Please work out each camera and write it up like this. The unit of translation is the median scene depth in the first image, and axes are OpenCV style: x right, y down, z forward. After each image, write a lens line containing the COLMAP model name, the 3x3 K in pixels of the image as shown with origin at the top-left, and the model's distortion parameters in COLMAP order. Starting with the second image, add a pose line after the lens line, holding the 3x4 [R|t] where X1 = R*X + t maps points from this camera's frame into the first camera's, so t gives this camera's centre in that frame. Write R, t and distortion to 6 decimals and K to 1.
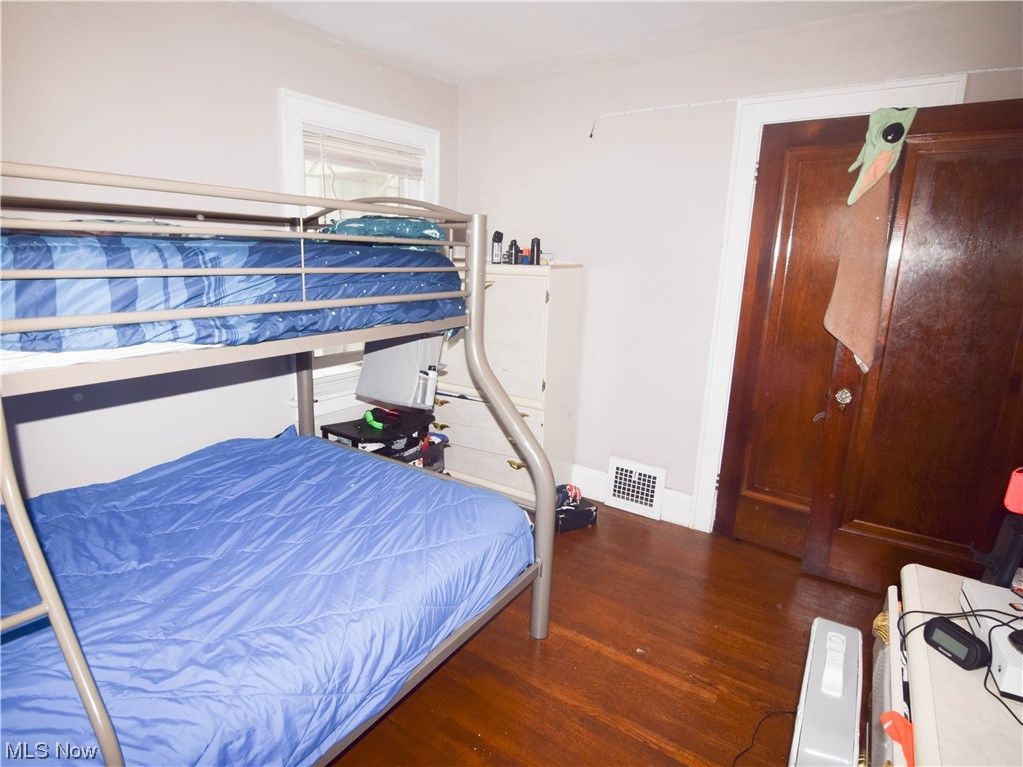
lens RADIAL K [[572.2, 0, 508.6], [0, 572.2, 379.1], [0, 0, 1]] dist [0.007377, 0.001597]
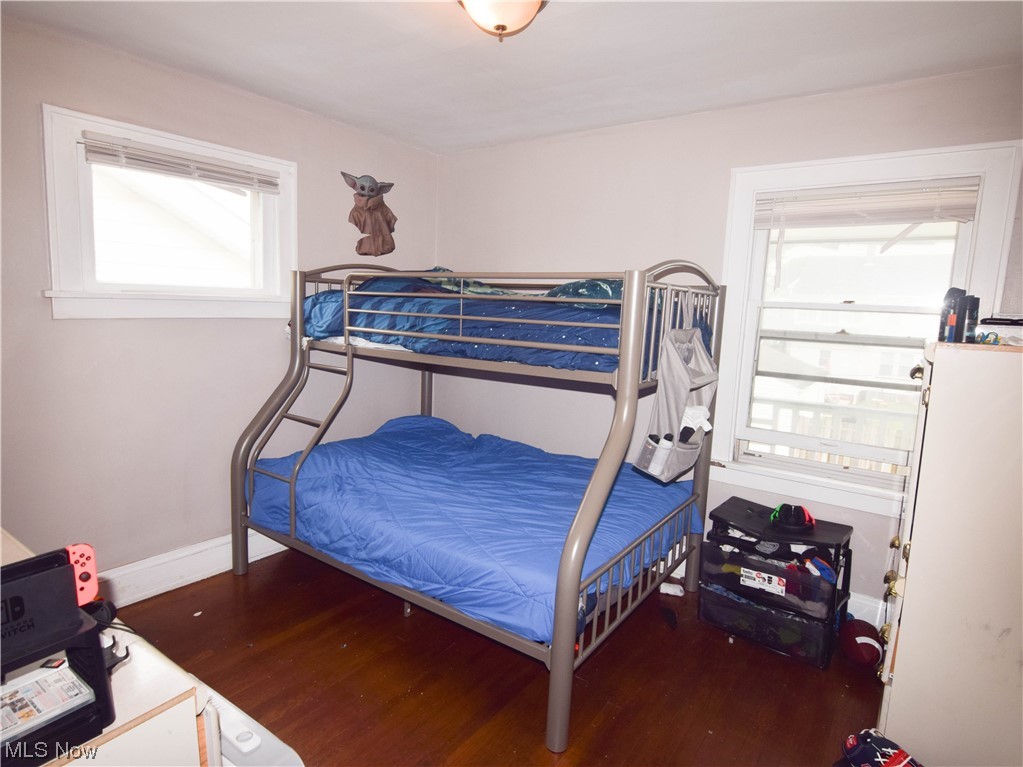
lens RADIAL K [[572.2, 0, 509.9], [0, 572.2, 383.7], [0, 0, 1]] dist [0.007377, 0.001597]
pose [[-0.045119, 0.109583, -0.992953, 1.196333], [-0.254049, 0.960028, 0.117493, -0.223218], [0.966138, 0.257560, -0.015476, 1.151592]]
